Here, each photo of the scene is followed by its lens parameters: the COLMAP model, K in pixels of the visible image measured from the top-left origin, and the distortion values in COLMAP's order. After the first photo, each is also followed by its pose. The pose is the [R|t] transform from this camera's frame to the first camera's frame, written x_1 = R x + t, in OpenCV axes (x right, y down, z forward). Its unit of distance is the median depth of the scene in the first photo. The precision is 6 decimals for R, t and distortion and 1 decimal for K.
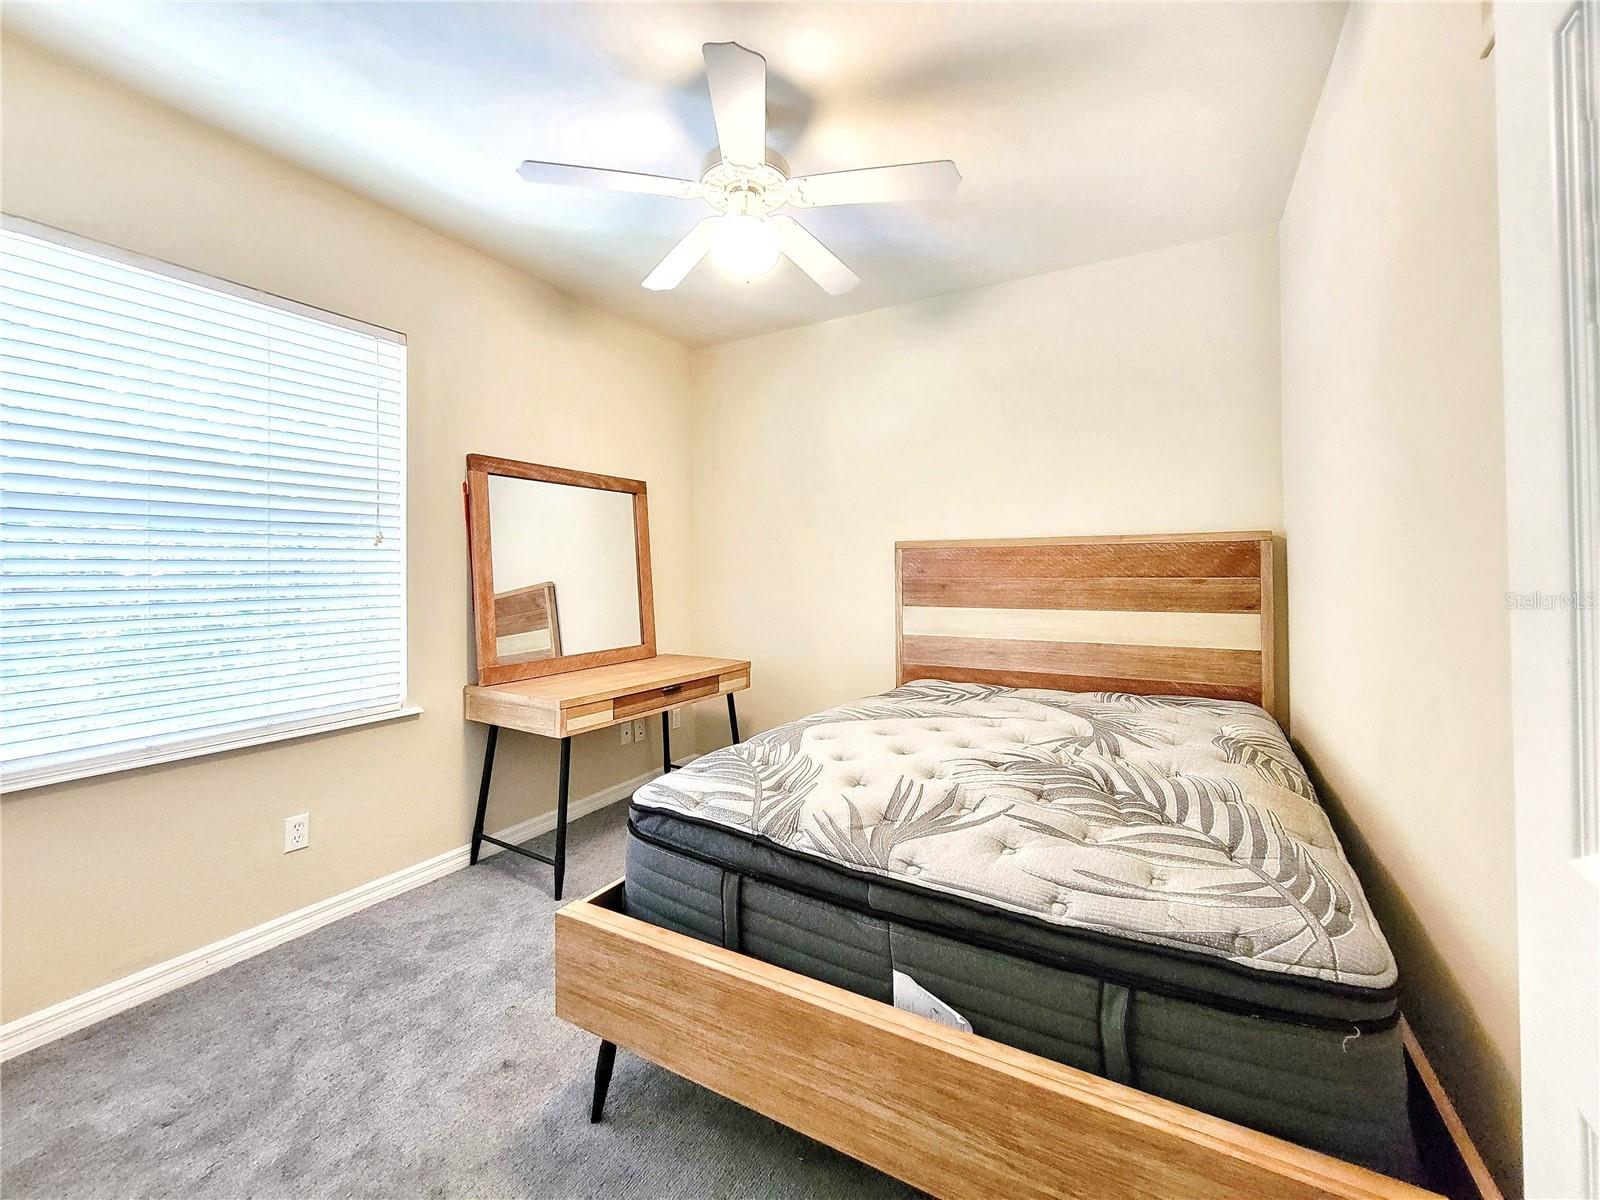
lens RADIAL K [[655.9, 0, 798.3], [0, 655.9, 561.0], [0, 0, 1]] dist [0.000240, 0.000230]
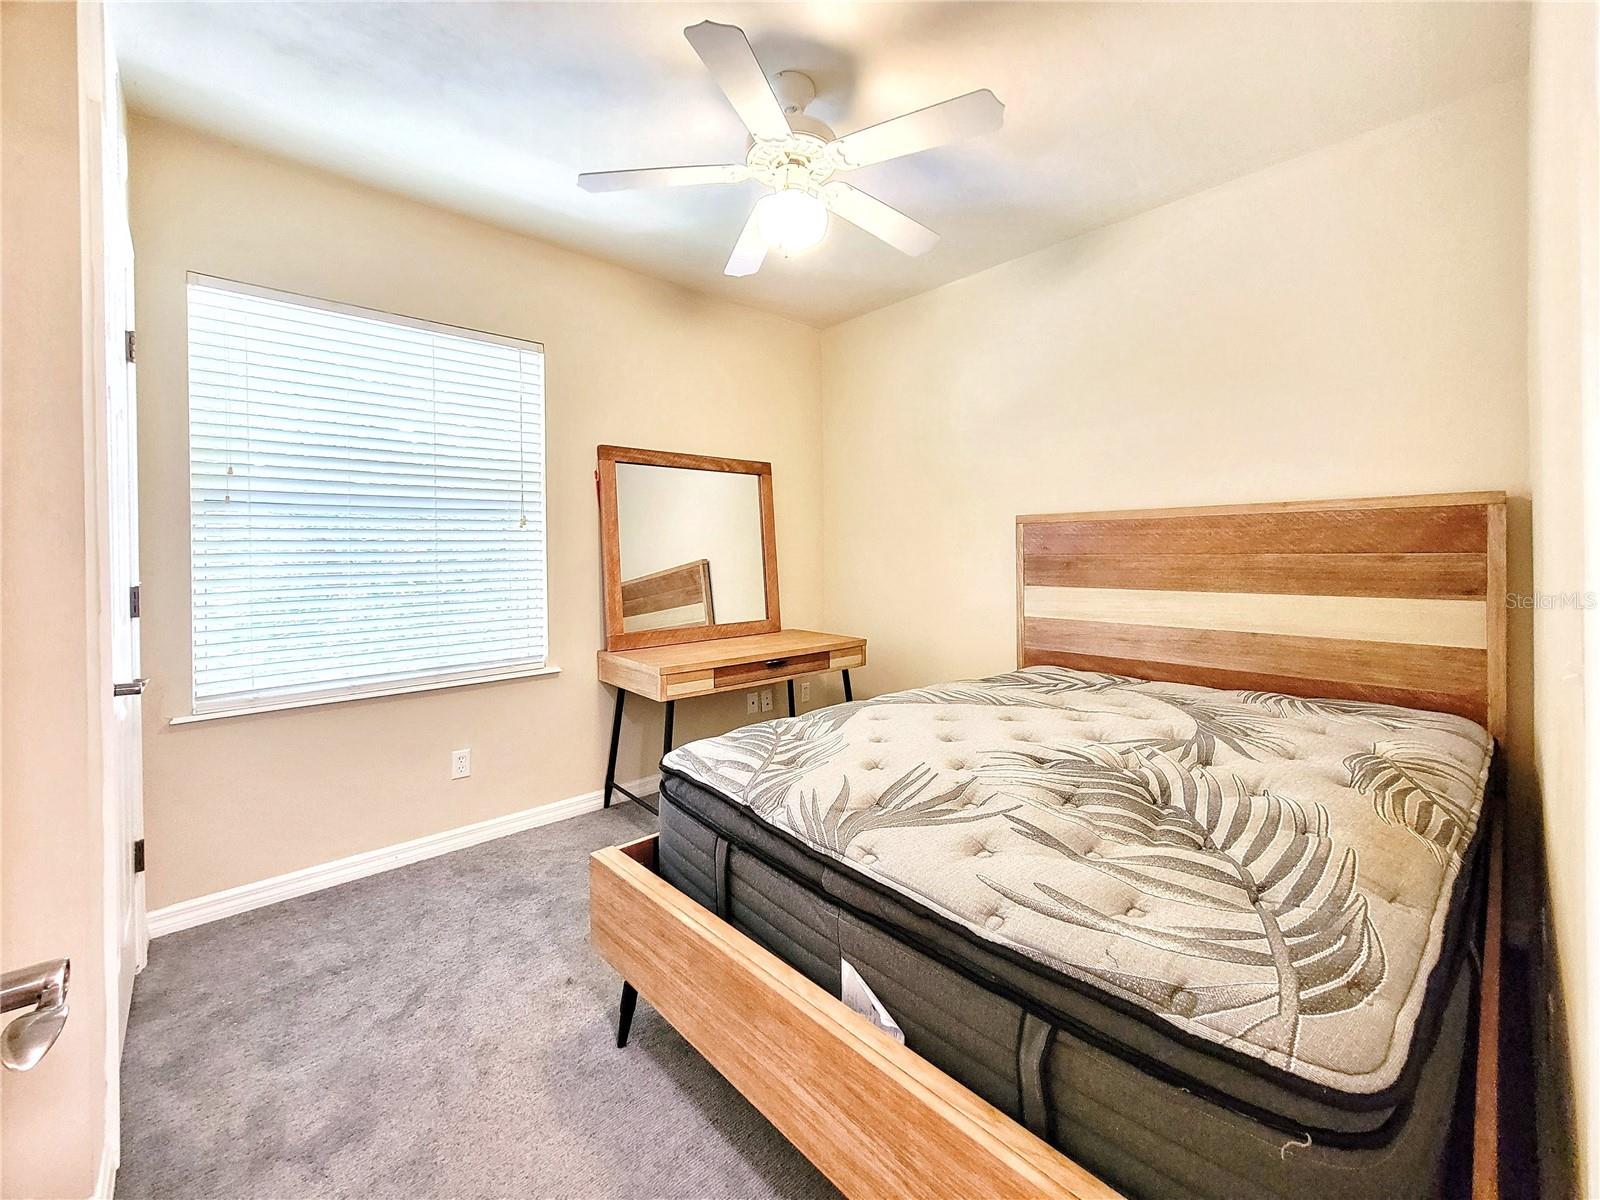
lens RADIAL K [[654.4, 0, 801.1], [0, 654.4, 555.1], [0, 0, 1]] dist [-0.000866, 0.000162]
pose [[0.951945, -0.001456, -0.306266, 0.280075], [0.008334, 0.999742, 0.021151, 0.007563], [0.306156, -0.022687, 0.951711, 0.058385]]
